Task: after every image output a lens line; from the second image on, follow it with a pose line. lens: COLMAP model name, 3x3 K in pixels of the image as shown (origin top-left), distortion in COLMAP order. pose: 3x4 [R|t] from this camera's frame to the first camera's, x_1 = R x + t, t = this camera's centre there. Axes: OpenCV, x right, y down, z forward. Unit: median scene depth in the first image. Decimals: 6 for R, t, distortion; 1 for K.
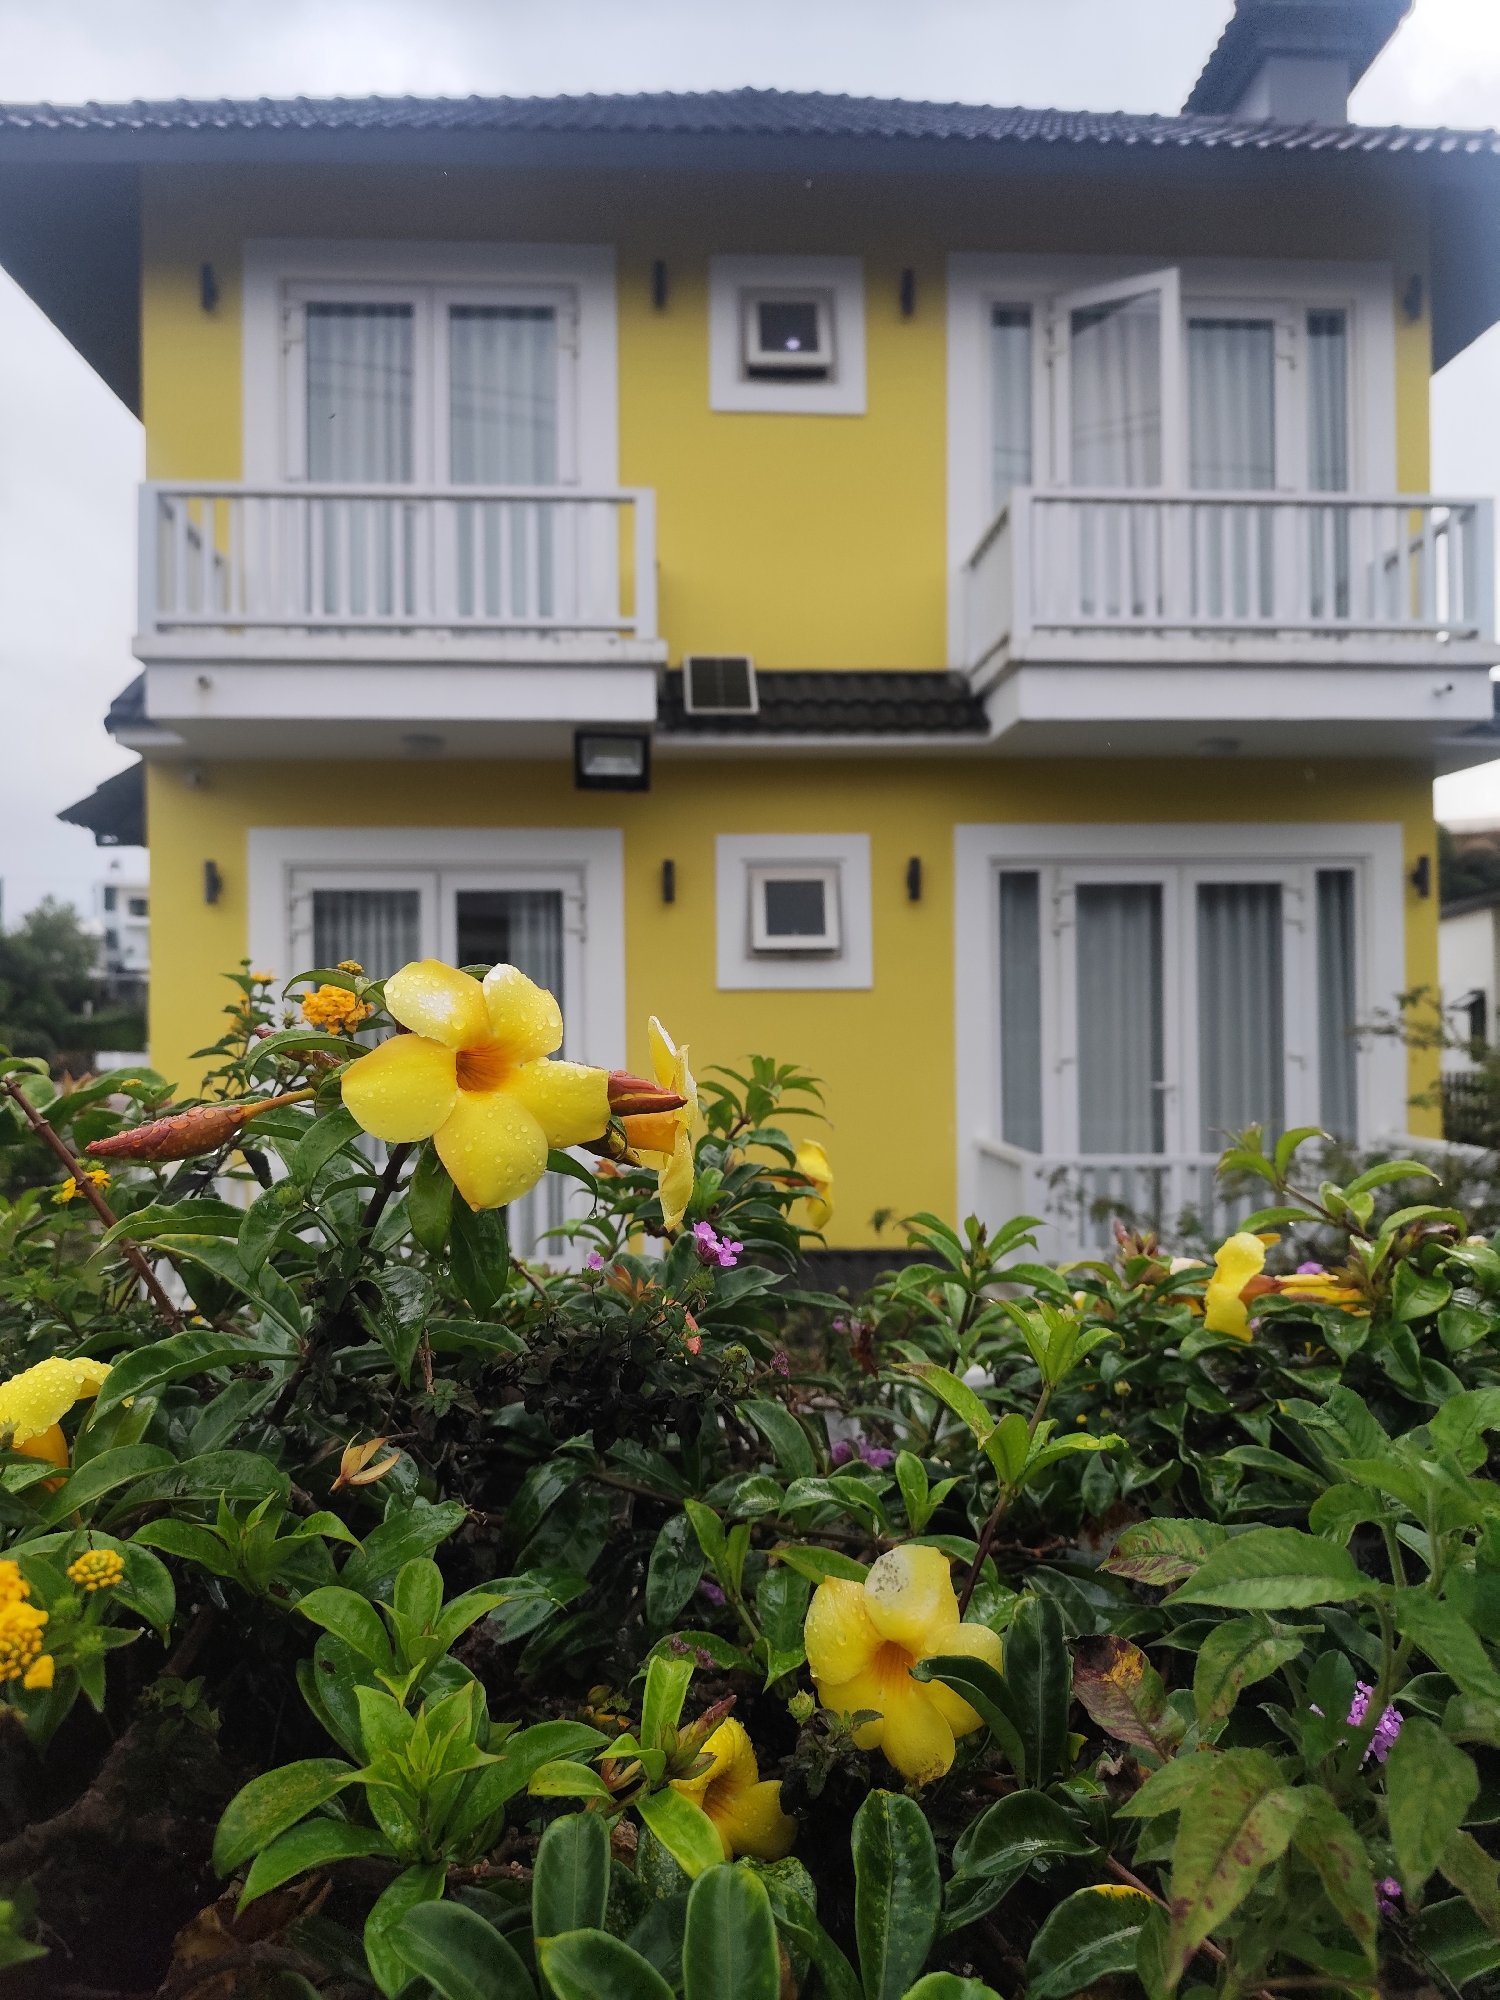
lens RADIAL K [[1319.3, 0, 757.3], [0, 1319.3, 1002.7], [0, 0, 1]] dist [-0.019848, -0.001257]
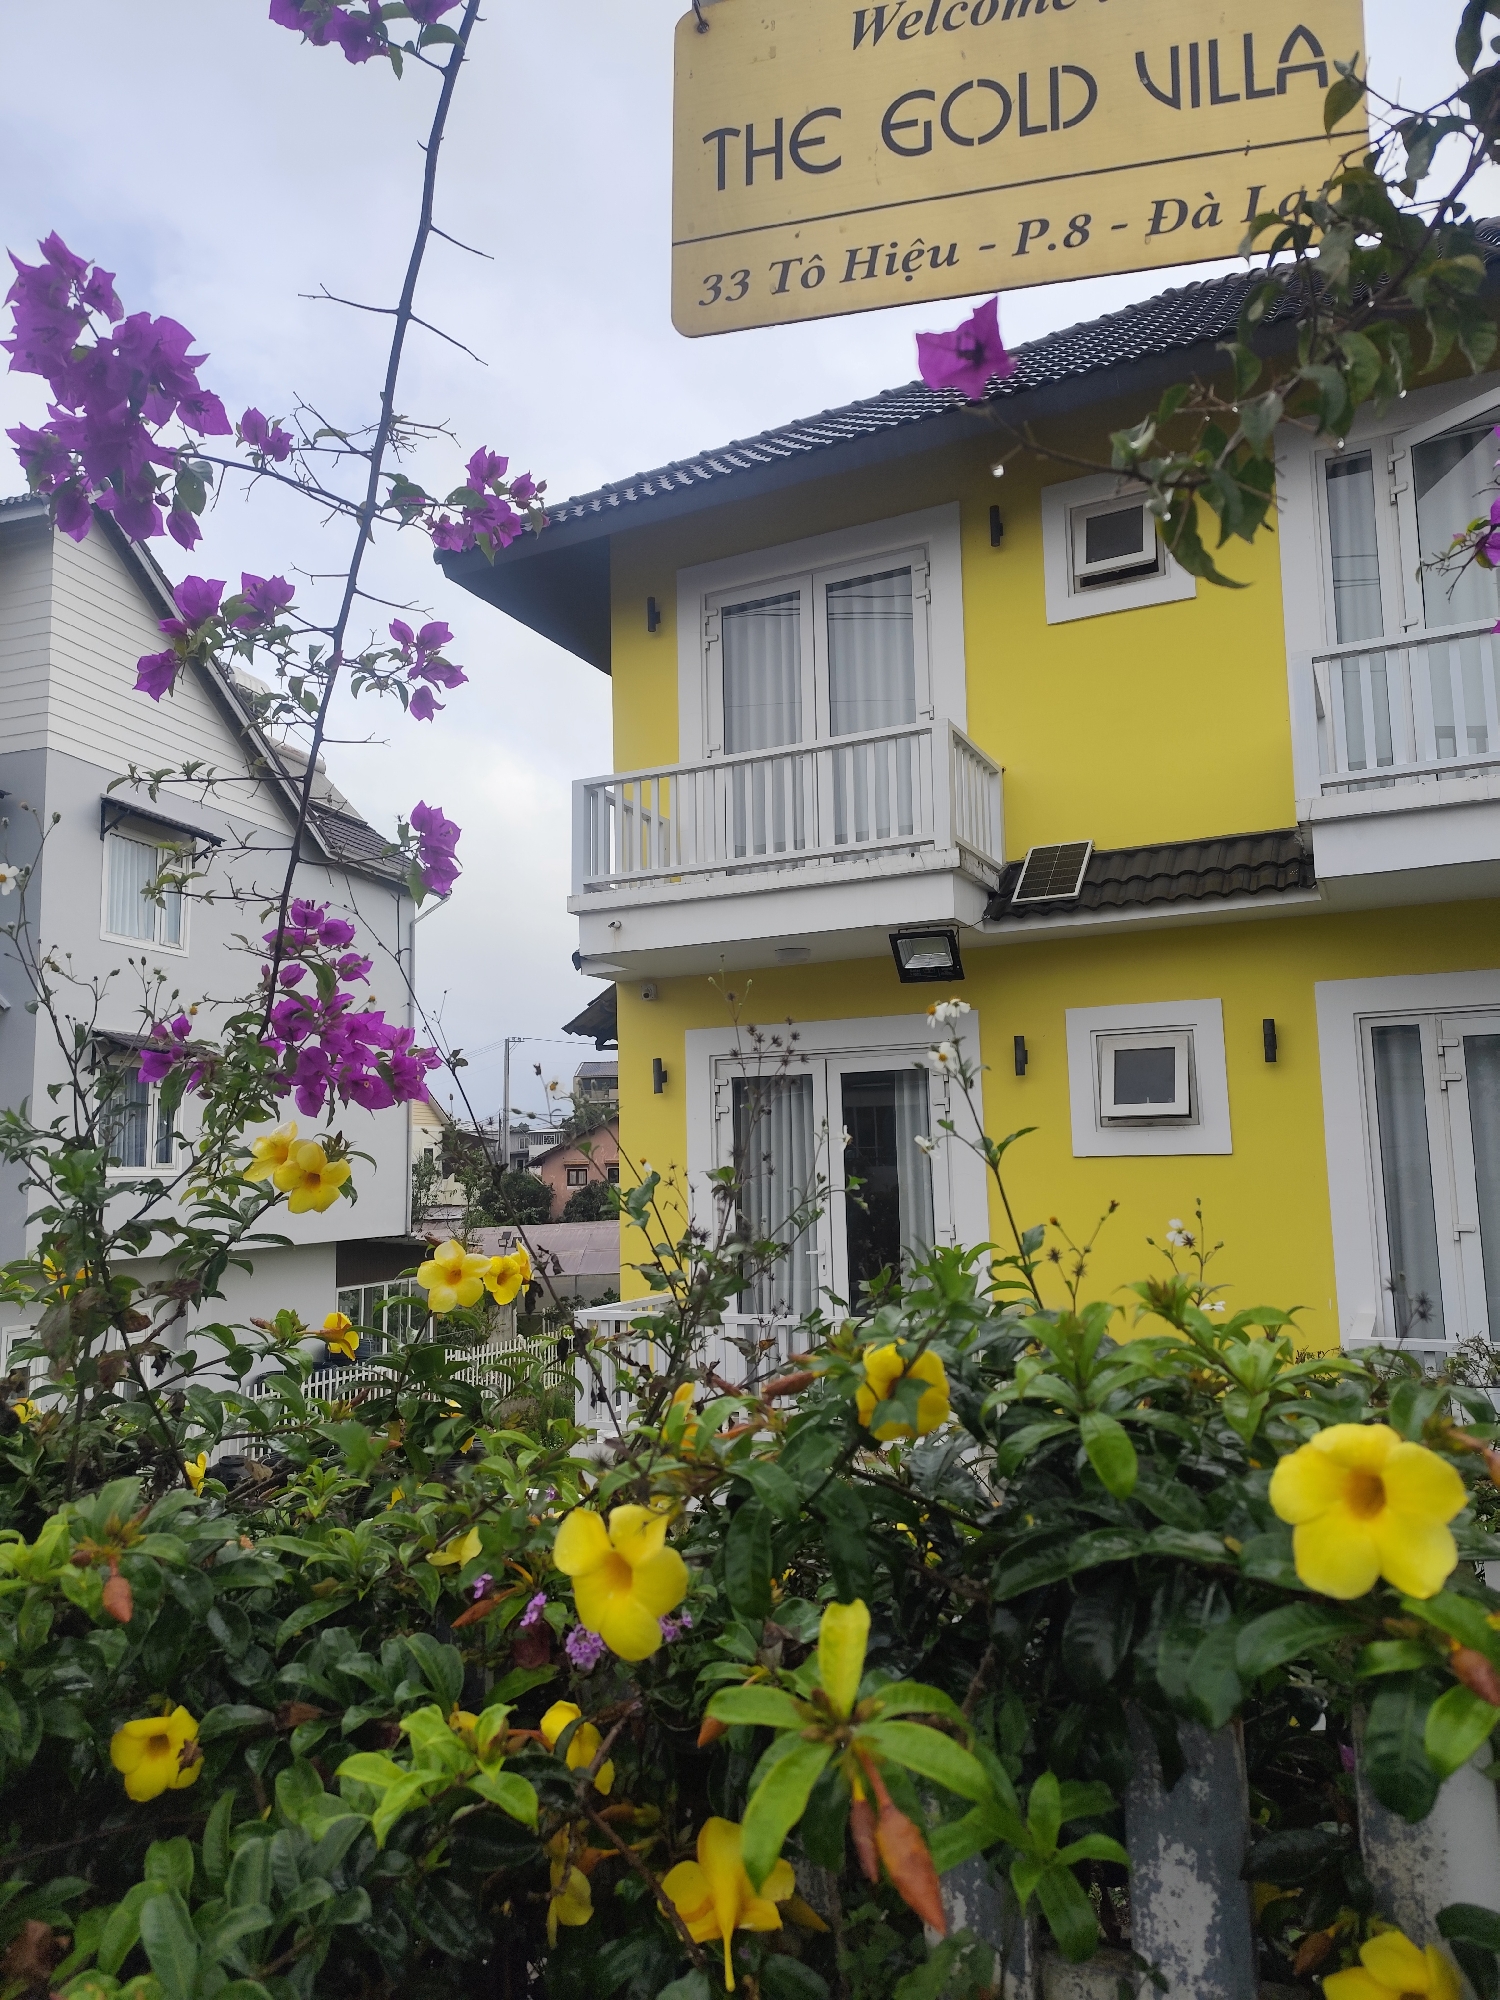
lens RADIAL K [[1319.3, 0, 757.3], [0, 1319.3, 1002.7], [0, 0, 1]] dist [-0.019848, -0.001257]
pose [[0.850315, -0.071999, -0.521326, 0.312034], [0.009325, 0.992503, -0.121862, -0.005112], [0.526192, 0.098759, 0.844612, -0.029816]]
